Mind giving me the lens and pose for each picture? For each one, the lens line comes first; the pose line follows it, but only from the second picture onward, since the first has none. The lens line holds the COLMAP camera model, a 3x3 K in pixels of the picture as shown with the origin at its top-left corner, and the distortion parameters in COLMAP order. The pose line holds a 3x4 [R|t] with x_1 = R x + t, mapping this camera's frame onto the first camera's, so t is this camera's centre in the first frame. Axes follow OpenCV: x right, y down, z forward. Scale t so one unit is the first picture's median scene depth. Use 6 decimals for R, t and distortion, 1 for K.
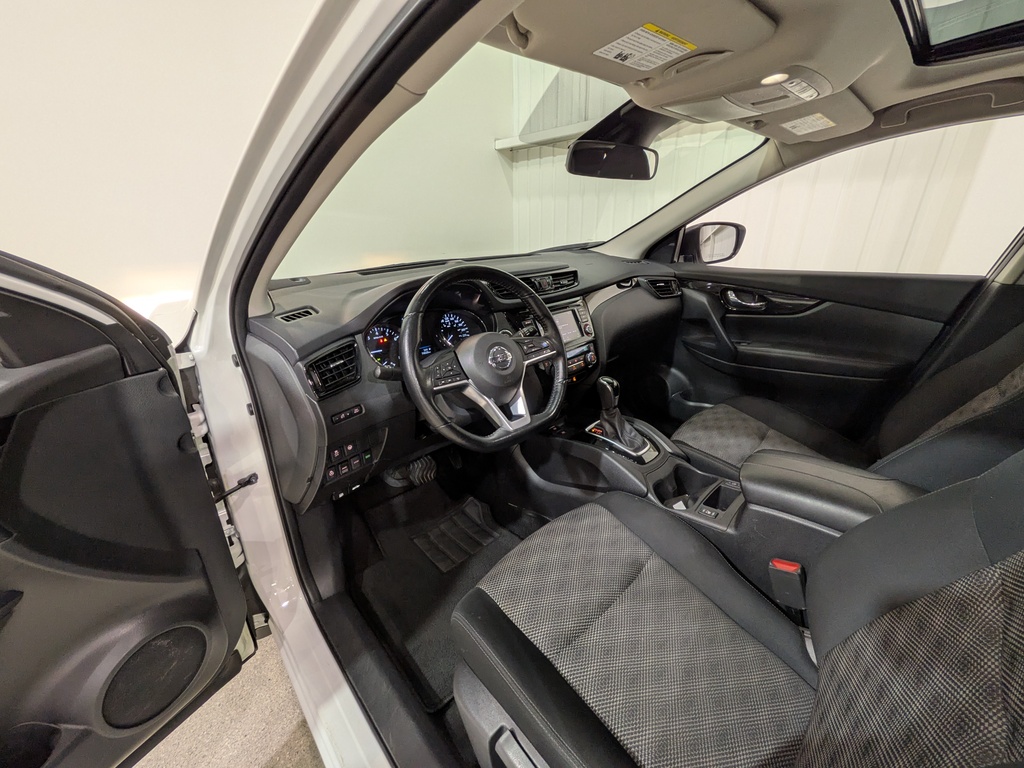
lens RADIAL K [[404.1, 0, 514.1], [0, 404.1, 385.1], [0, 0, 1]] dist [0.003155, 0.000488]
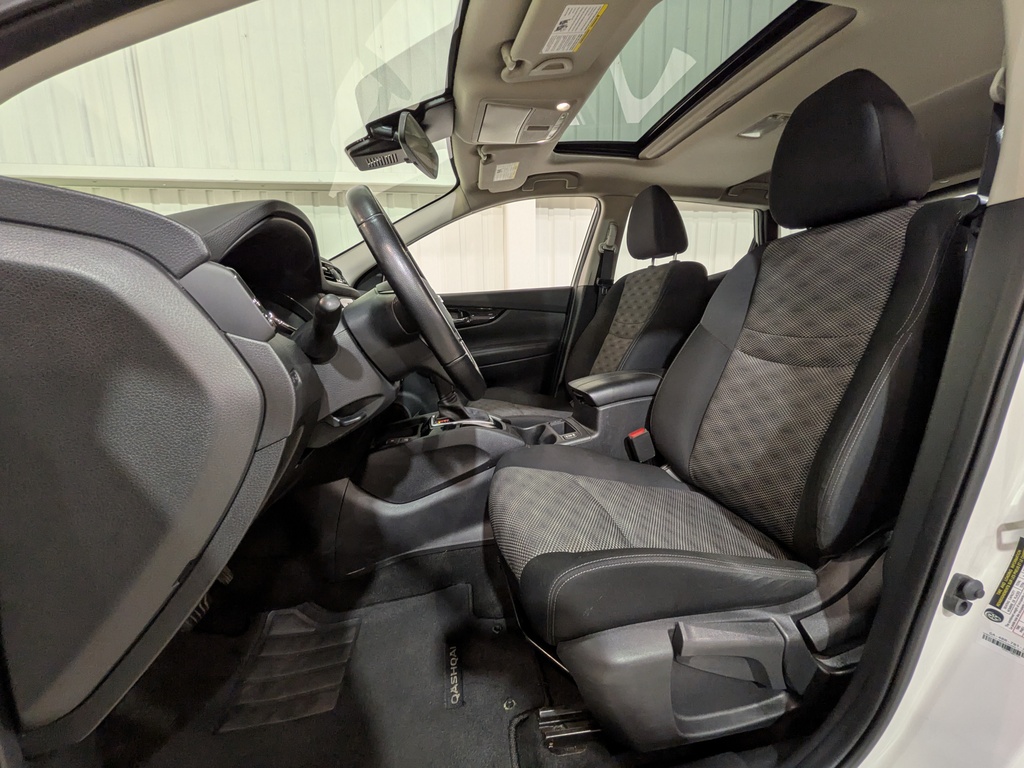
lens RADIAL K [[404.1, 0, 514.1], [0, 404.1, 385.1], [0, 0, 1]] dist [0.003155, 0.000488]
pose [[0.536633, -0.148423, 0.830660, -0.463565], [0.341337, 0.938455, -0.052831, 0.135003], [-0.771695, 0.311886, 0.554269, 0.311653]]
